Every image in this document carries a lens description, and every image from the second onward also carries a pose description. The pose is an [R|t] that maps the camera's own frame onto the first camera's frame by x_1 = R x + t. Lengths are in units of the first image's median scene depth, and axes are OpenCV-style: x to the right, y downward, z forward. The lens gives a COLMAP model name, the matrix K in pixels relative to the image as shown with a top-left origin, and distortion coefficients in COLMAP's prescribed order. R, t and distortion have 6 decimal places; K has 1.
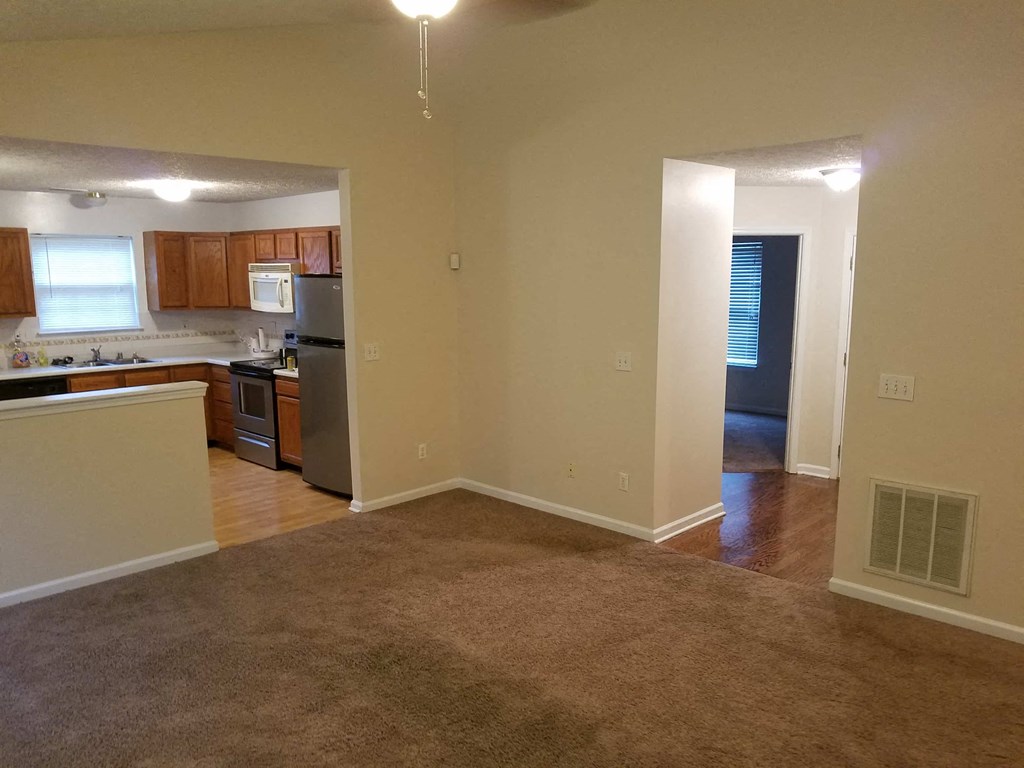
lens RADIAL K [[817.1, 0, 512.0], [0, 817.1, 384.0], [0, 0, 1]] dist [0.007195, 0.001279]
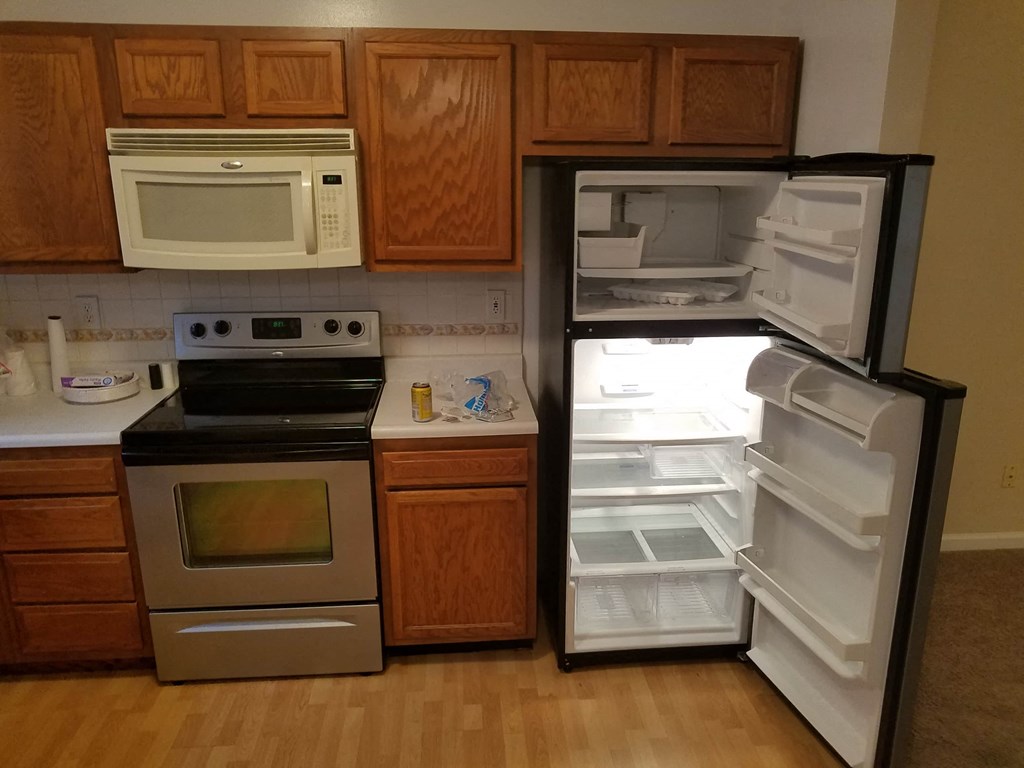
lens RADIAL K [[817.1, 0, 512.0], [0, 817.1, 384.0], [0, 0, 1]] dist [0.007195, 0.001279]
pose [[0.666078, -0.209548, 0.715842, -0.448986], [0.109382, 0.976792, 0.184157, -0.086250], [-0.737818, -0.044362, 0.673540, 0.627495]]
